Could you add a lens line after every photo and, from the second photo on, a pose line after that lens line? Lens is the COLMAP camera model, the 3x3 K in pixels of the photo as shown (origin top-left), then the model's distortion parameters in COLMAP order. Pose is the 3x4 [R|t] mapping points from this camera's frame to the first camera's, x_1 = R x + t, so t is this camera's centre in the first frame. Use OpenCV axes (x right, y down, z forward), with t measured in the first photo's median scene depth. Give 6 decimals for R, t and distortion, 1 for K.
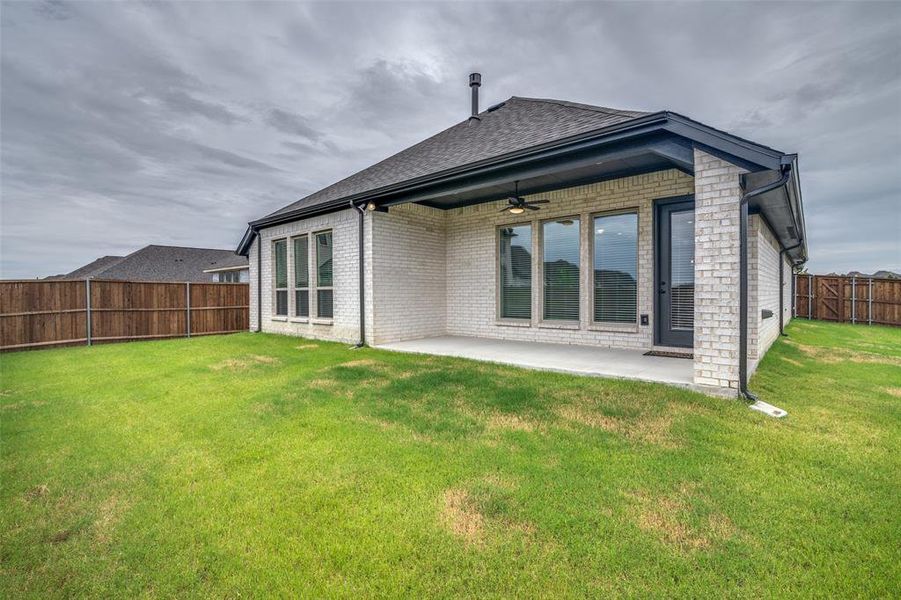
lens RADIAL K [[414.6, 0, 446.9], [0, 414.6, 304.5], [0, 0, 1]] dist [-0.021586, 0.000374]
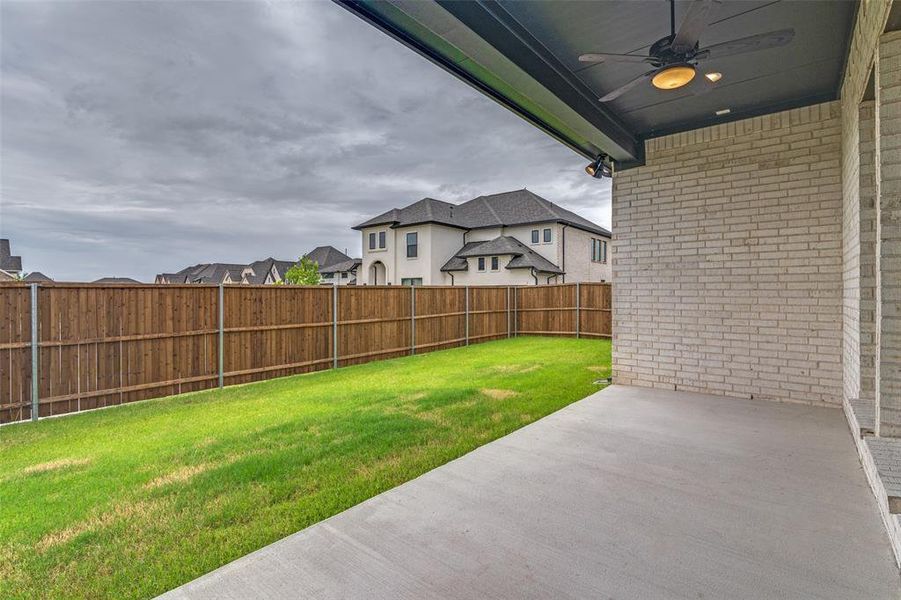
lens RADIAL K [[418.6, 0, 445.3], [0, 418.6, 304.3], [0, 0, 1]] dist [-0.018899, 0.000113]
pose [[0.025264, 0.028040, -0.999287, 0.917494], [-0.008865, 0.999574, 0.027824, -0.076952], [0.999642, 0.008156, 0.025502, 1.407827]]
